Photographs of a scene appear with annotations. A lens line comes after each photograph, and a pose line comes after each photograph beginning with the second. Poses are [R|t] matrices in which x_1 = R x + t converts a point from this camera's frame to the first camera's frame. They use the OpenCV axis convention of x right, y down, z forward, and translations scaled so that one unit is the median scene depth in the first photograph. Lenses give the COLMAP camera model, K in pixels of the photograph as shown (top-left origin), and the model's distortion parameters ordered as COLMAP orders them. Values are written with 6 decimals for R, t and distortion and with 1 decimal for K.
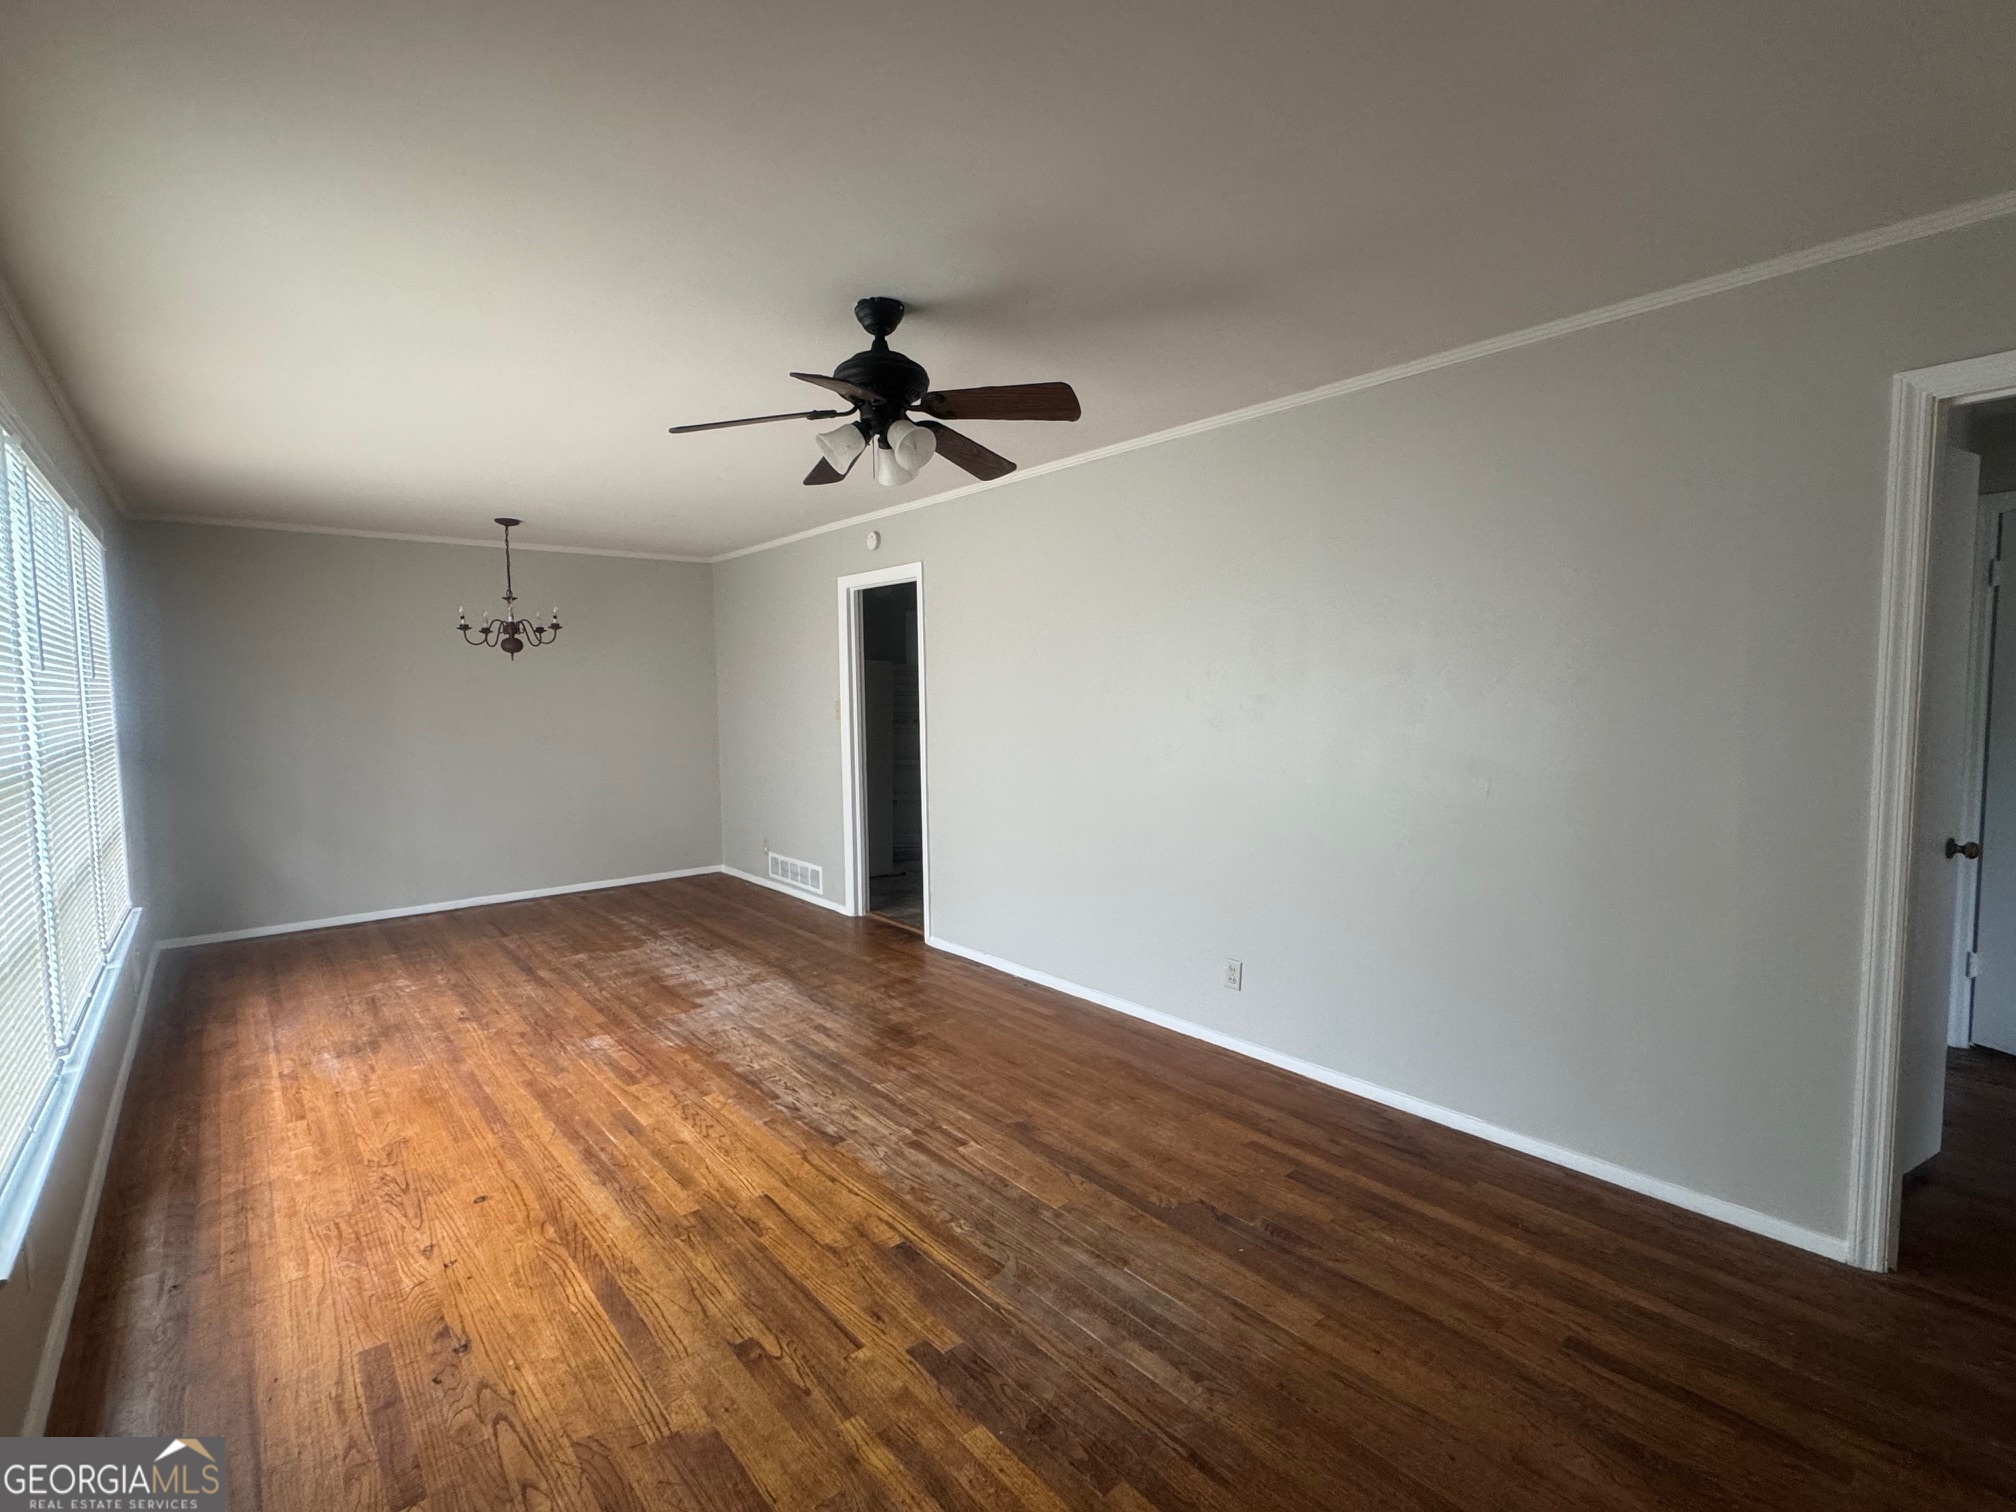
lens RADIAL K [[942.0, 0, 1005.8], [0, 942.0, 755.2], [0, 0, 1]] dist [-0.005040, -0.000225]
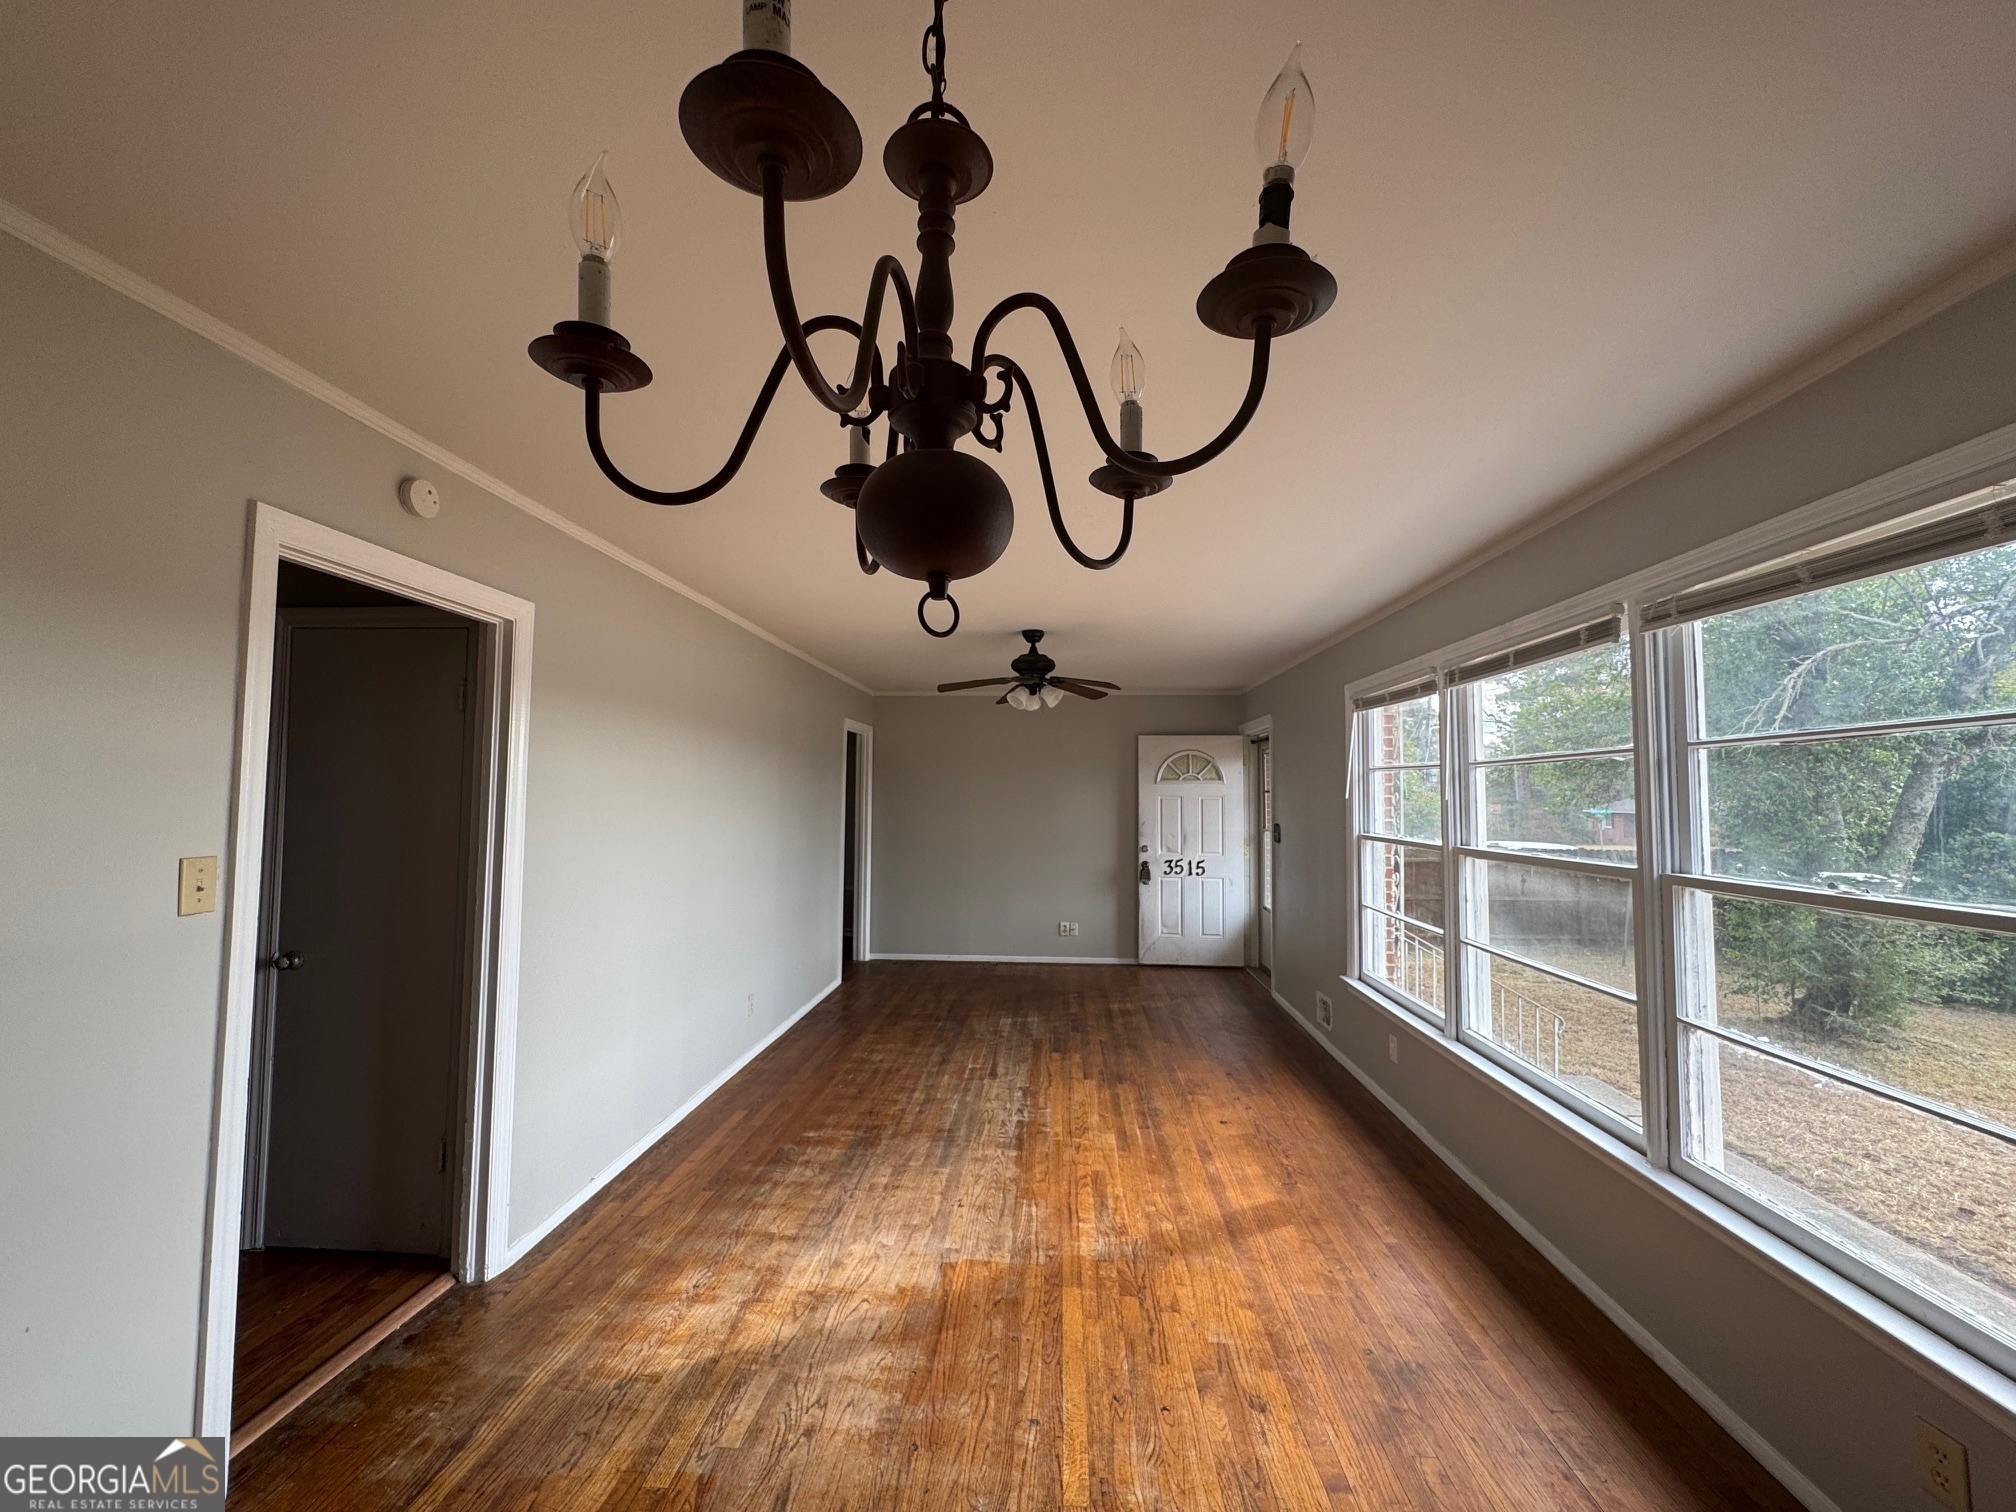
lens RADIAL K [[802.7, 0, 1007.0], [0, 802.7, 754.8], [0, 0, 1]] dist [-0.006994, 0.001050]
pose [[-0.723647, 0.041243, 0.688937, -0.897069], [0.049740, 0.998734, -0.007543, -0.121905], [-0.688376, 0.028809, -0.724782, 1.587514]]
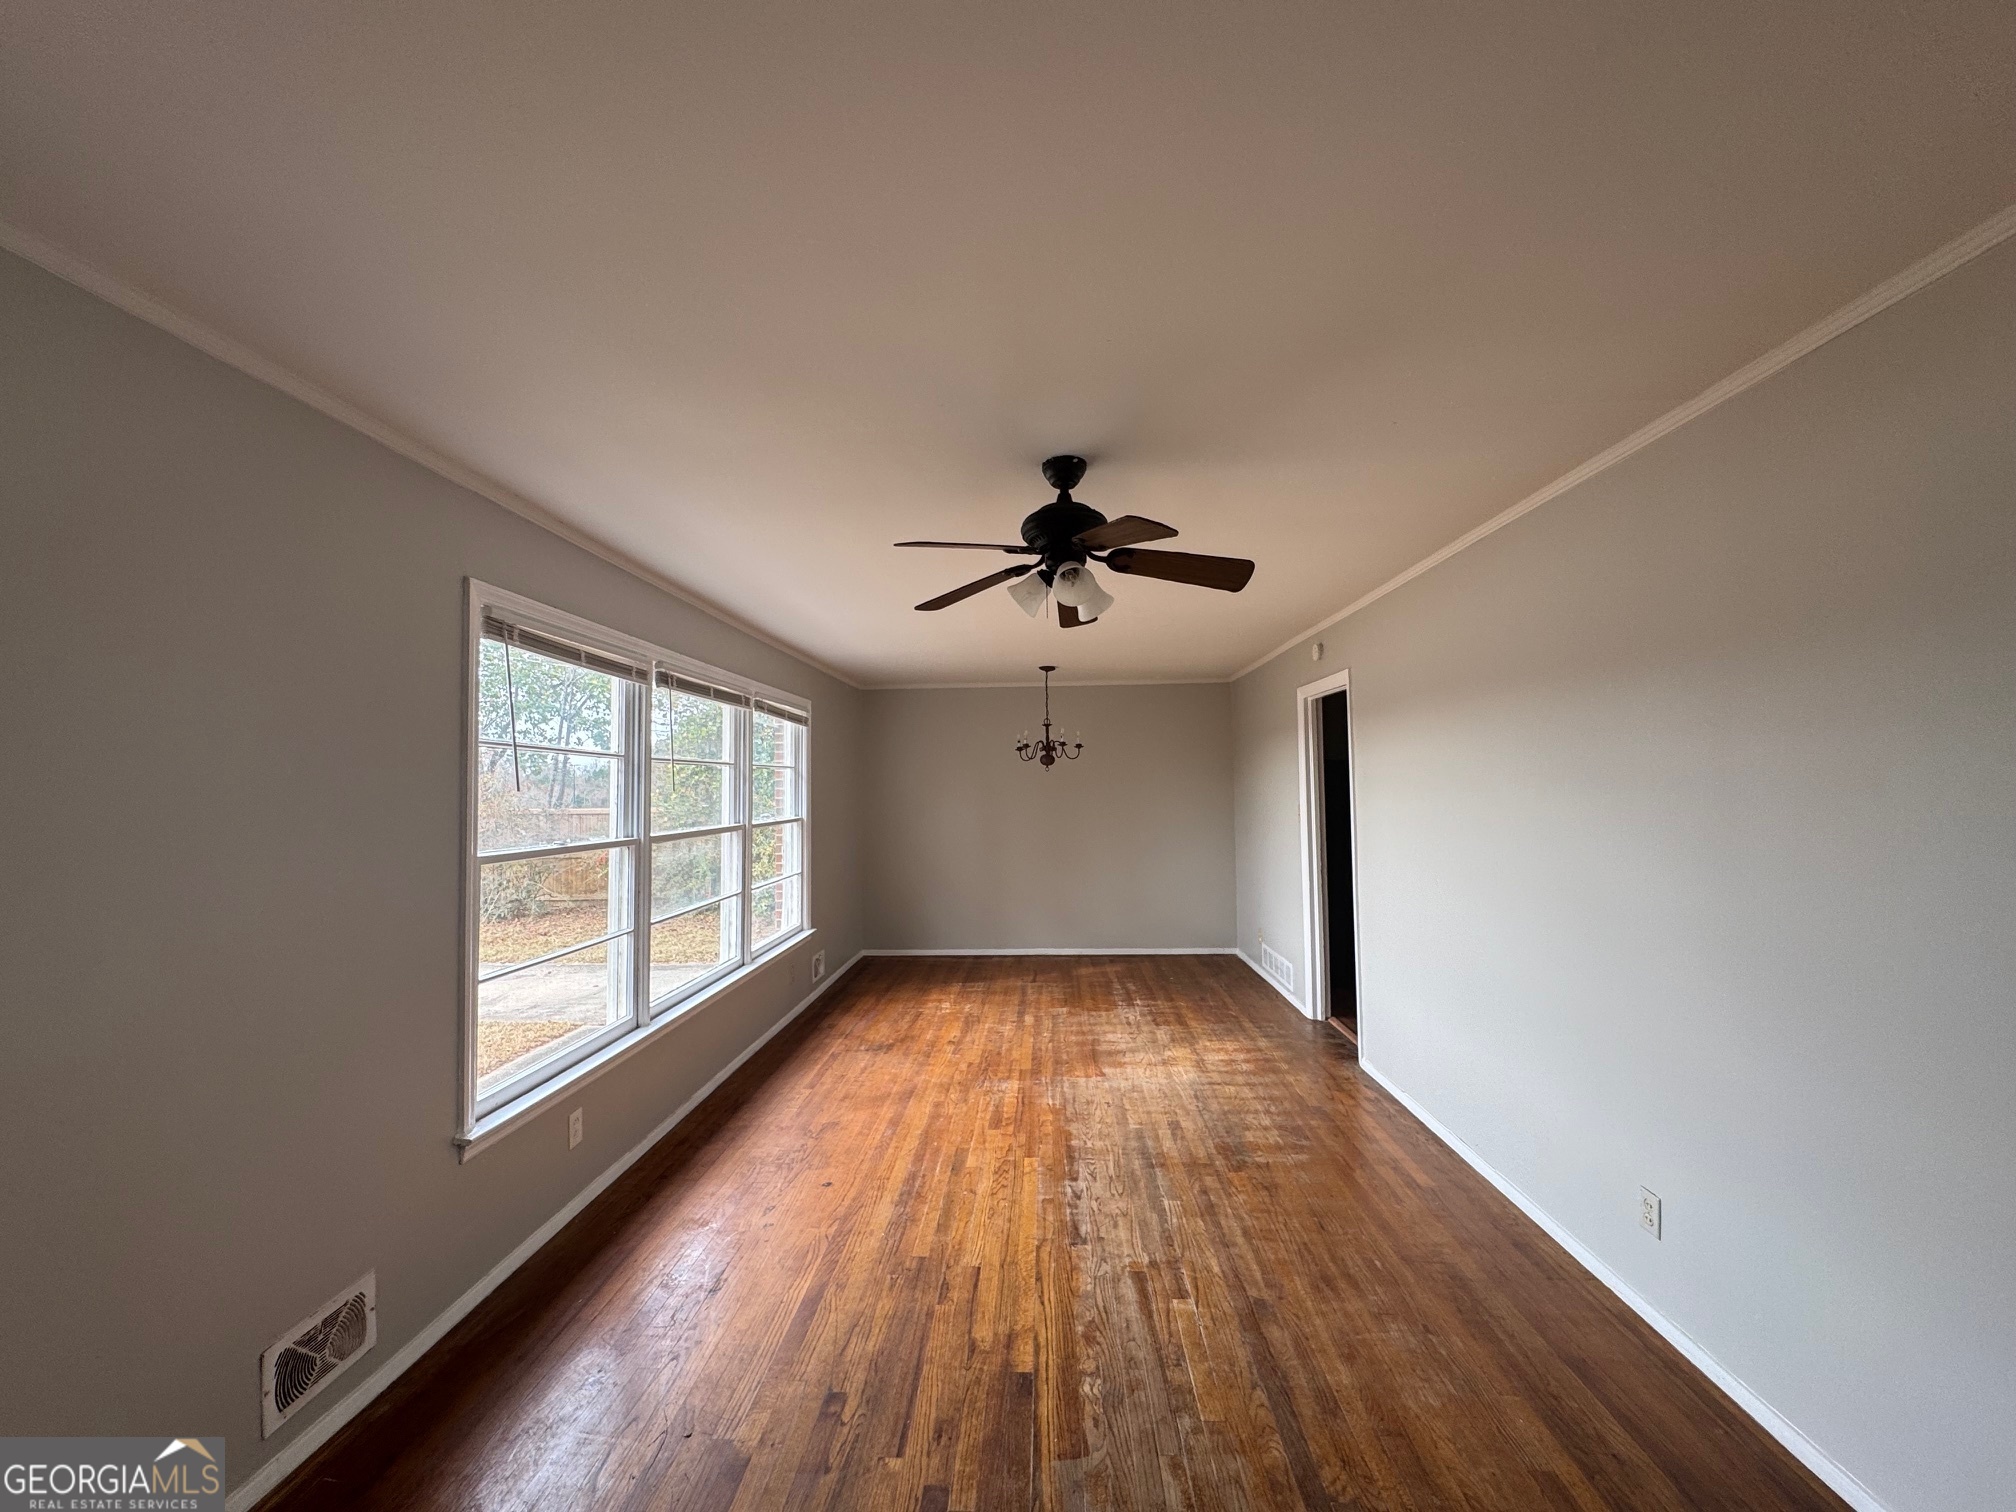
lens RADIAL K [[802.7, 0, 1008.0], [0, 802.7, 755.5], [0, 0, 1]] dist [-0.006994, 0.001050]
pose [[0.734799, -0.025673, -0.677799, 0.296797], [-0.044140, 0.995355, -0.085552, -0.035141], [0.676847, 0.092782, 0.730253, 0.201032]]
